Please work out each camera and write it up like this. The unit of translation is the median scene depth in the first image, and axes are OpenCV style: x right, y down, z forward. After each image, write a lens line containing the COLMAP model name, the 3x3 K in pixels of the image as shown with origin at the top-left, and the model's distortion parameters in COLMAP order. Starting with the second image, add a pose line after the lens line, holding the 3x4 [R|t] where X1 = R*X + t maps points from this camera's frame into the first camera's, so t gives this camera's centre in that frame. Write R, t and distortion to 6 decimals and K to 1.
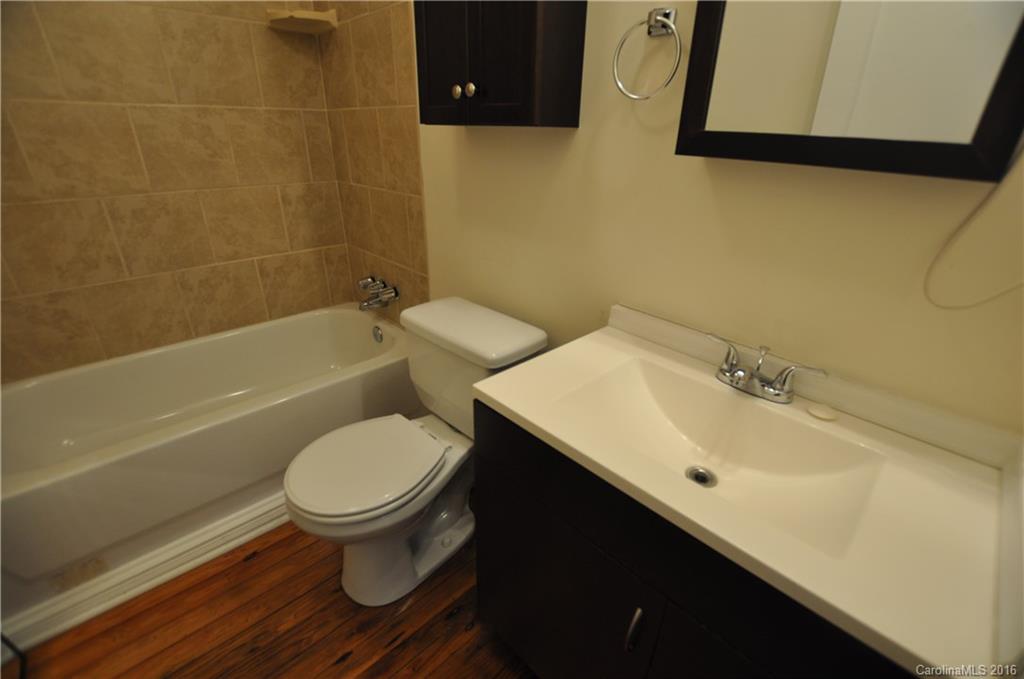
lens RADIAL K [[455.9, 0, 508.0], [0, 455.9, 344.9], [0, 0, 1]] dist [-0.026029, 0.000684]
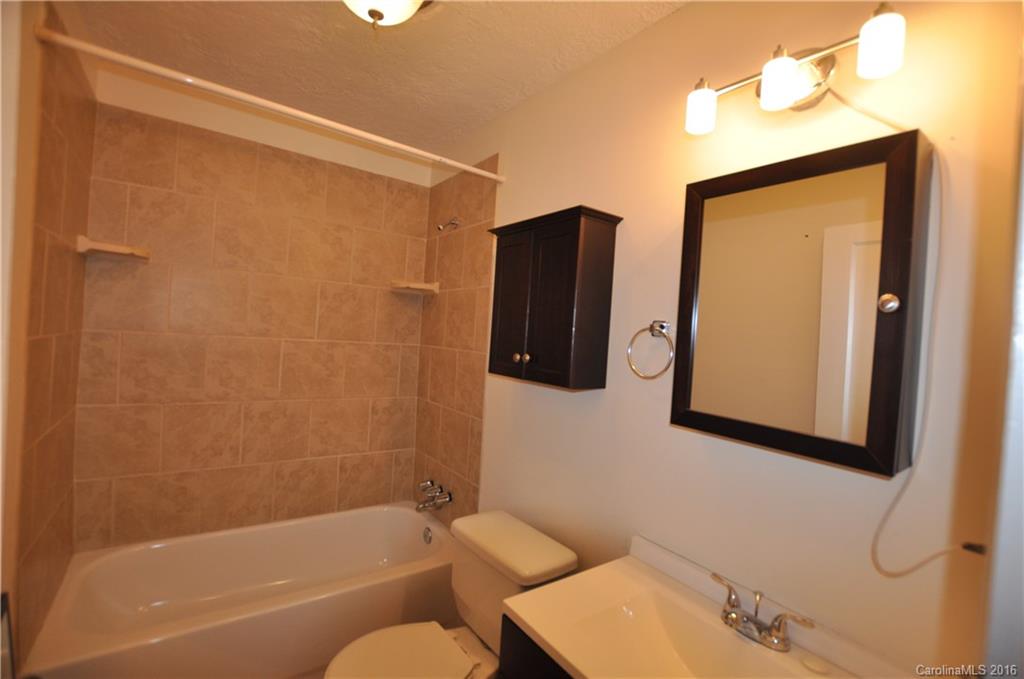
lens RADIAL K [[455.9, 0, 514.4], [0, 455.9, 334.8], [0, 0, 1]] dist [-0.026029, 0.000684]
pose [[0.991136, 0.052108, -0.122208, 0.034084], [-0.099507, 0.900648, -0.423003, -0.023360], [0.088025, 0.431414, 0.897850, -0.206002]]
